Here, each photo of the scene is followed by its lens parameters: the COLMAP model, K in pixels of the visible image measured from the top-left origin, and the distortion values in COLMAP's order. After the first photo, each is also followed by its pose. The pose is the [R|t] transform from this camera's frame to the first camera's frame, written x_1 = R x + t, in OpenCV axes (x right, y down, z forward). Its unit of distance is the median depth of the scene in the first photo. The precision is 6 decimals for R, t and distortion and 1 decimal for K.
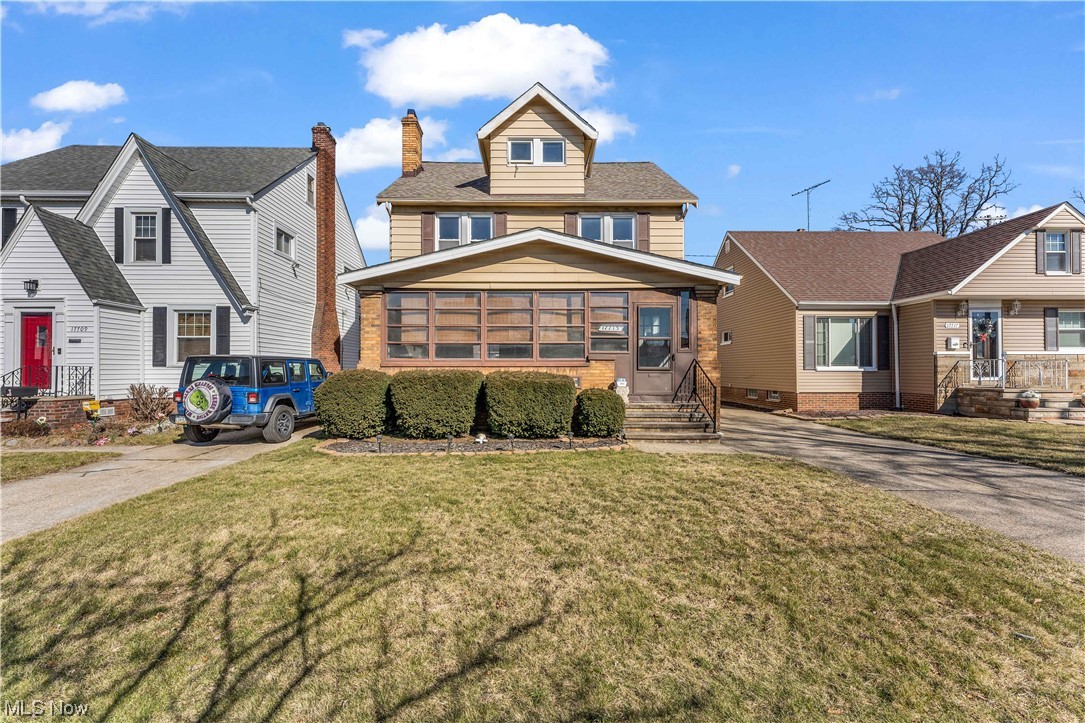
lens RADIAL K [[436.3, 0, 537.9], [0, 436.3, 364.9], [0, 0, 1]] dist [0.000822, 0.000037]
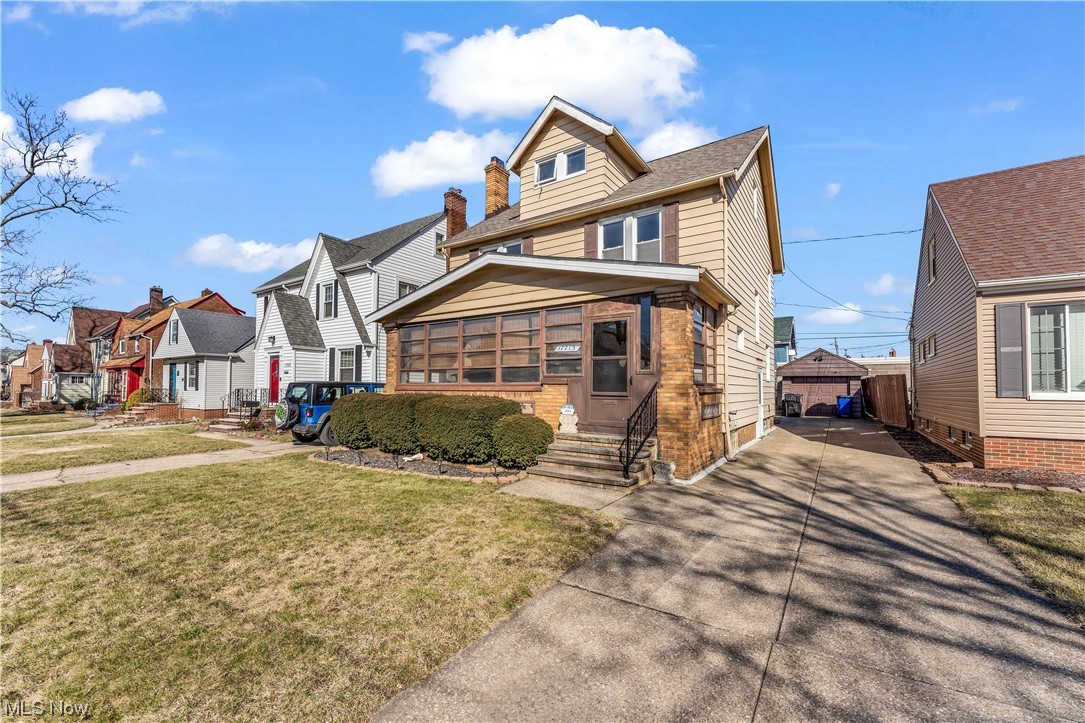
lens RADIAL K [[436.3, 0, 534.6], [0, 436.3, 377.4], [0, 0, 1]] dist [0.000822, 0.000037]
pose [[0.818830, -0.011094, -0.573929, 0.519618], [0.001417, 0.999849, -0.017306, -0.007734], [0.574034, 0.013357, 0.818723, 0.195037]]
